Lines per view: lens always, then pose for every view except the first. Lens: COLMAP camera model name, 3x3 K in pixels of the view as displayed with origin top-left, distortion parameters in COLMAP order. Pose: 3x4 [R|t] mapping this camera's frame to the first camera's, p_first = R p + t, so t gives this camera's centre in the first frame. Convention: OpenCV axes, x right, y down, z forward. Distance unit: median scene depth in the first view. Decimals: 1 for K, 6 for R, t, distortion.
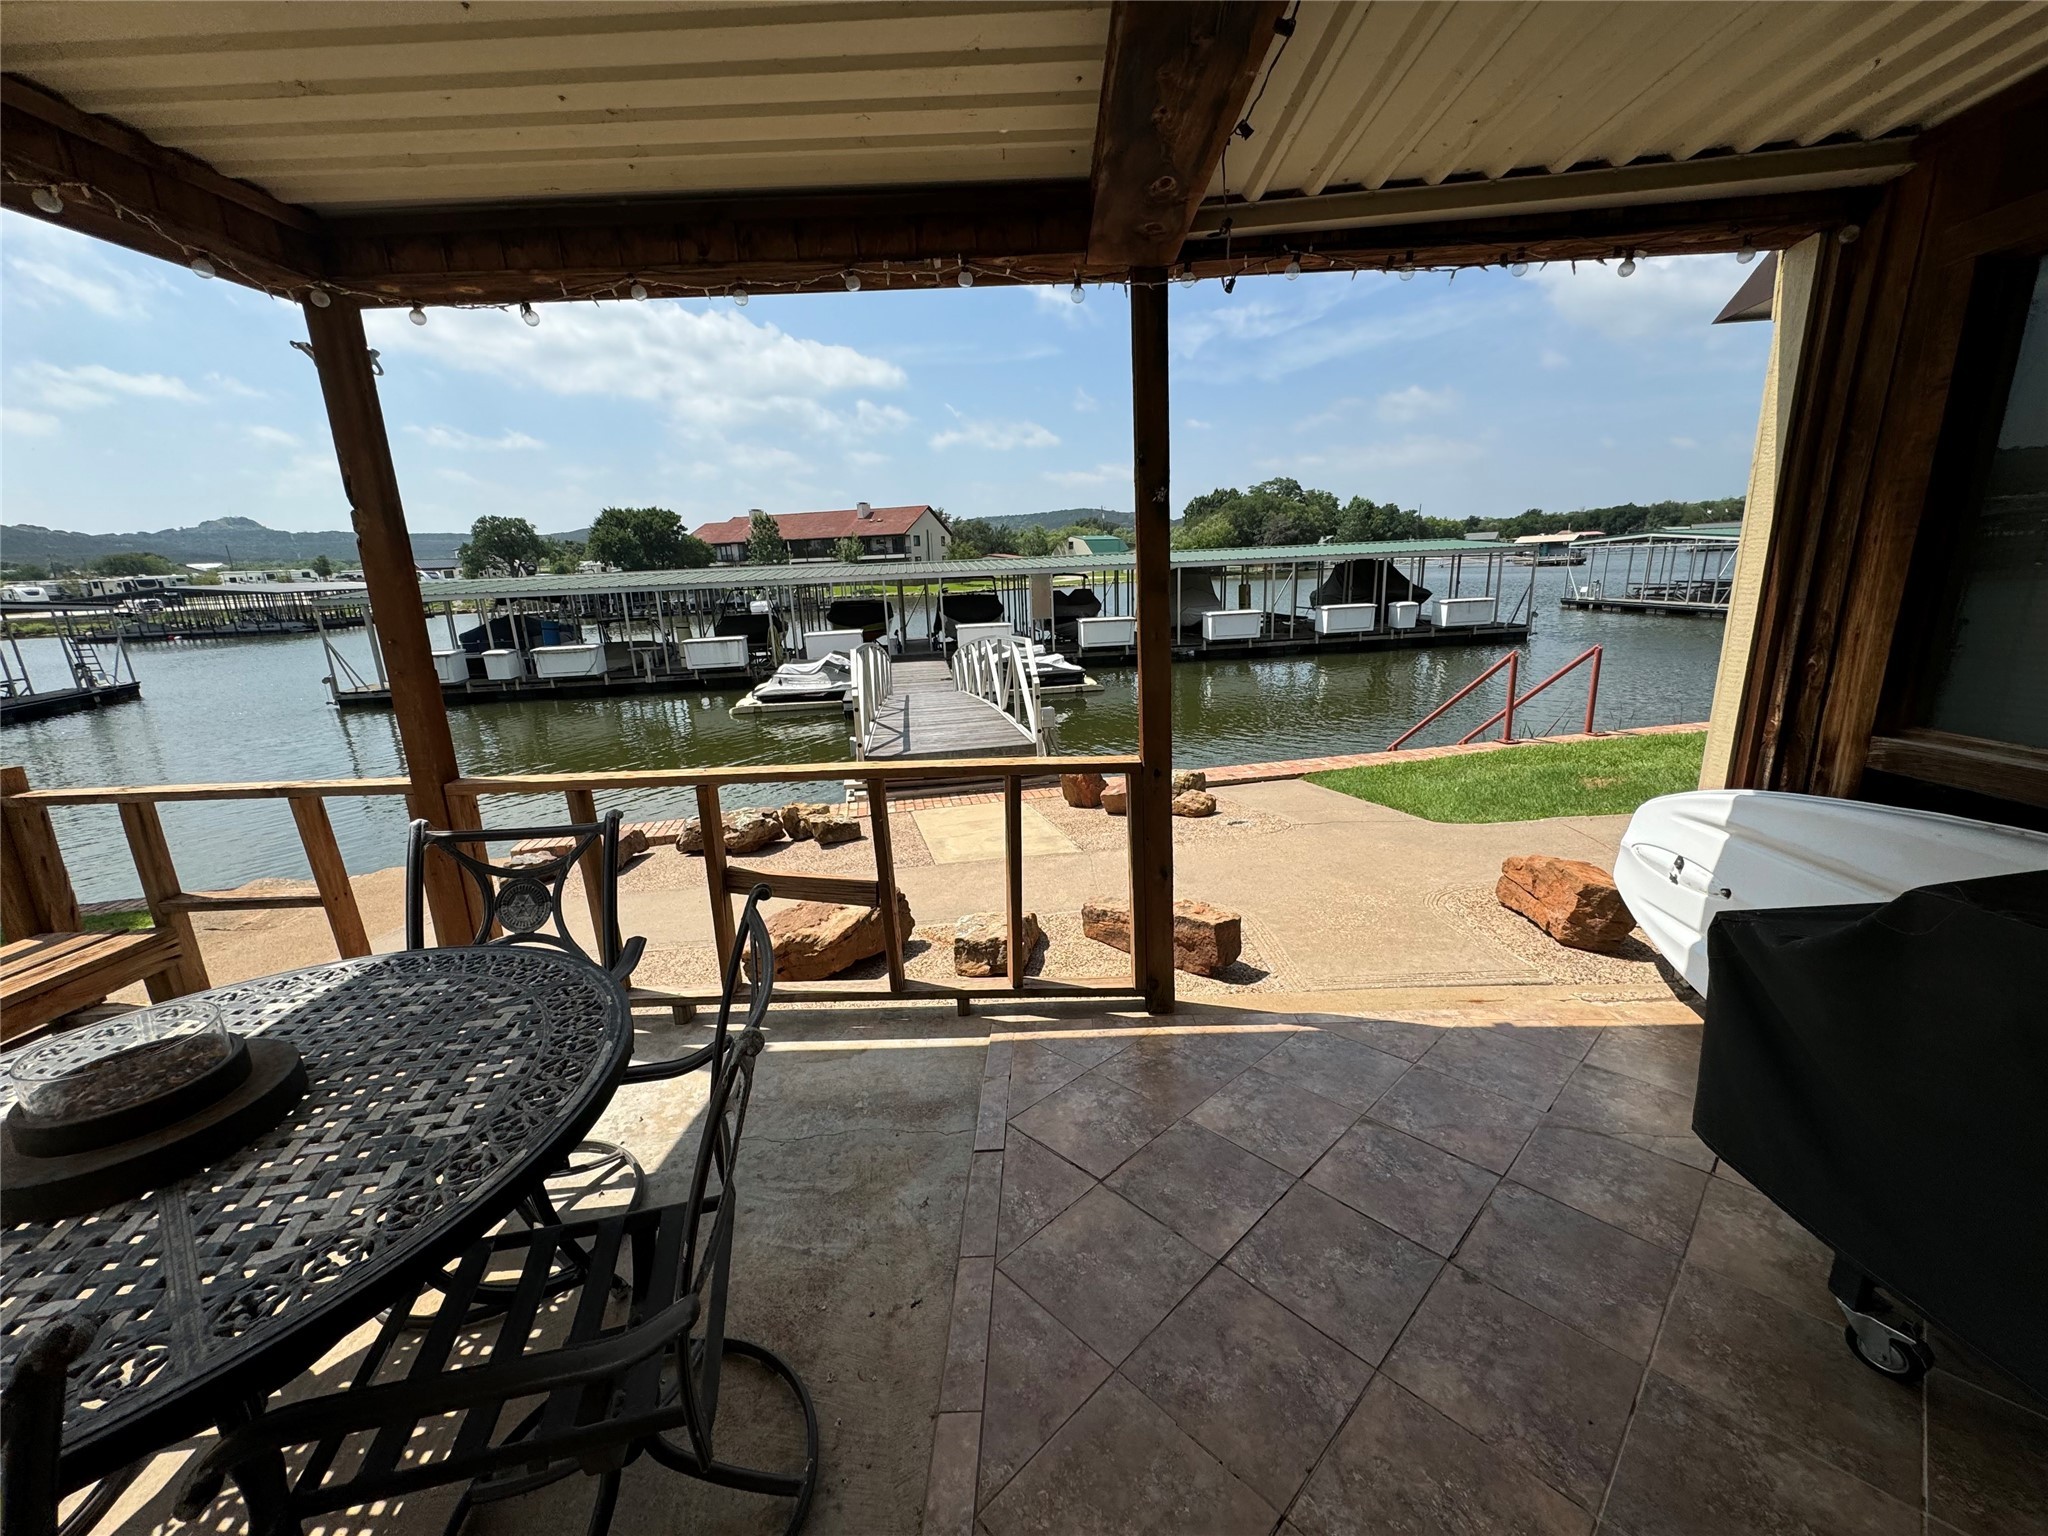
lens RADIAL K [[815.7, 0, 1024.0], [0, 815.7, 768.0], [0, 0, 1]] dist [-0.000434, 0.000432]
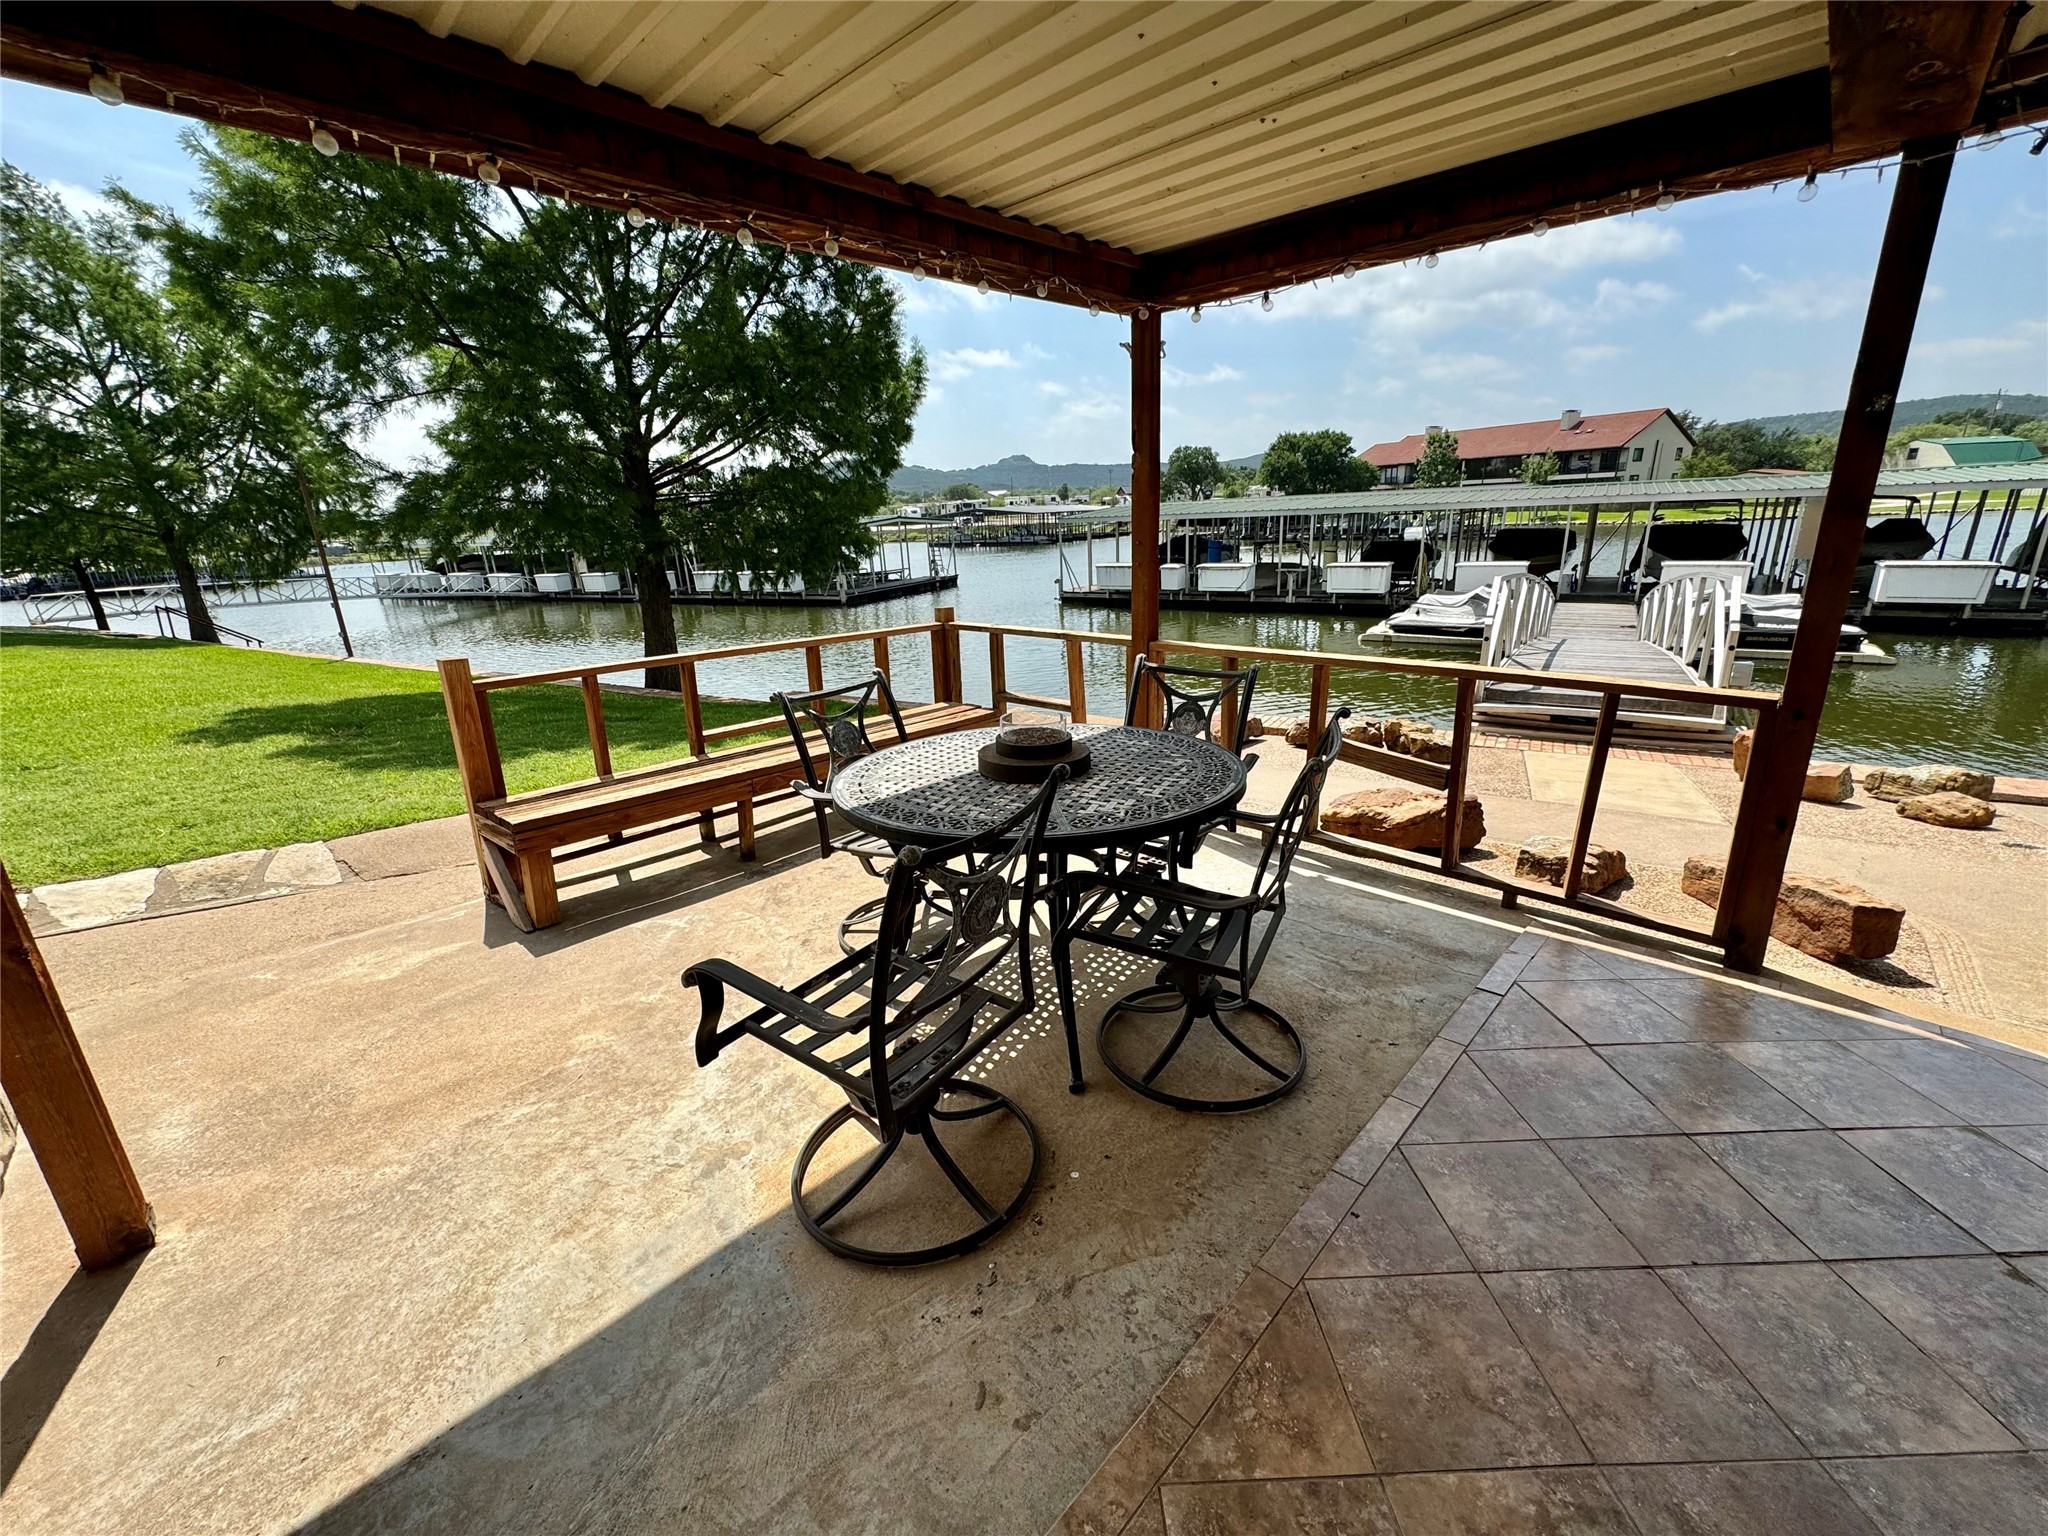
lens RADIAL K [[815.7, 0, 1024.0], [0, 815.7, 768.0], [0, 0, 1]] dist [-0.000434, 0.000432]
pose [[0.737836, 0.210008, -0.641479, 0.011322], [-0.153969, 0.977676, 0.142976, 0.006402], [0.657185, -0.006725, 0.753700, -0.025576]]
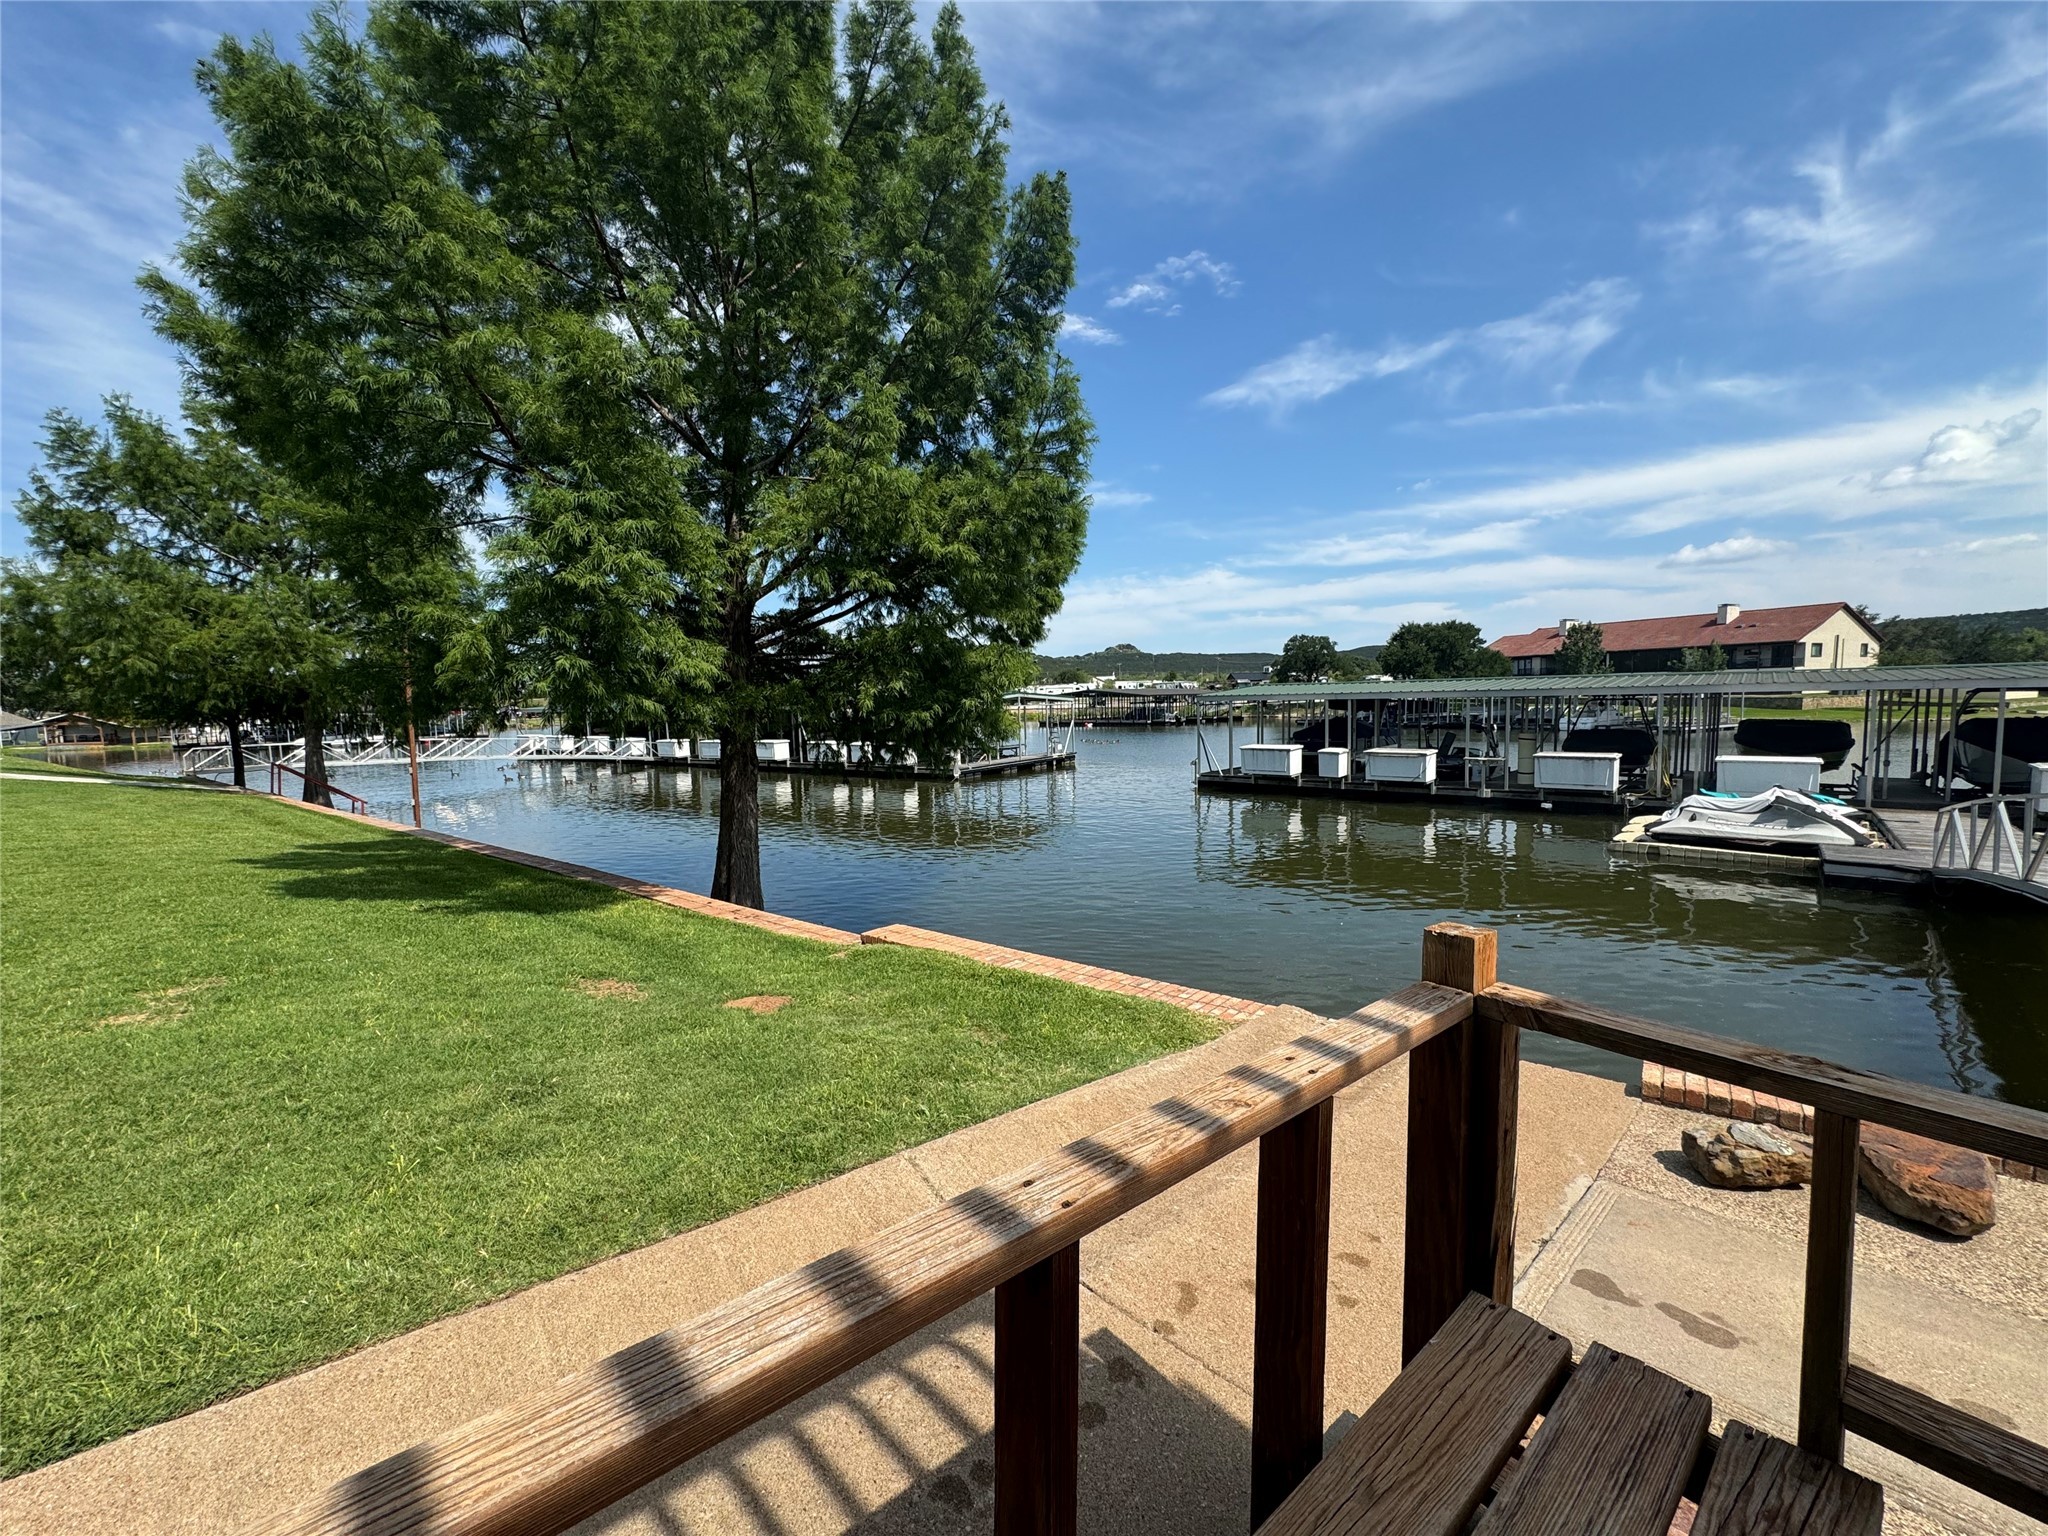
lens RADIAL K [[815.7, 0, 1024.0], [0, 815.7, 768.0], [0, 0, 1]] dist [-0.000434, 0.000432]
pose [[0.646458, 0.090461, -0.757568, -0.115016], [-0.194363, 0.979712, -0.048869, 0.002973], [0.737777, 0.178835, 0.650925, 0.058168]]
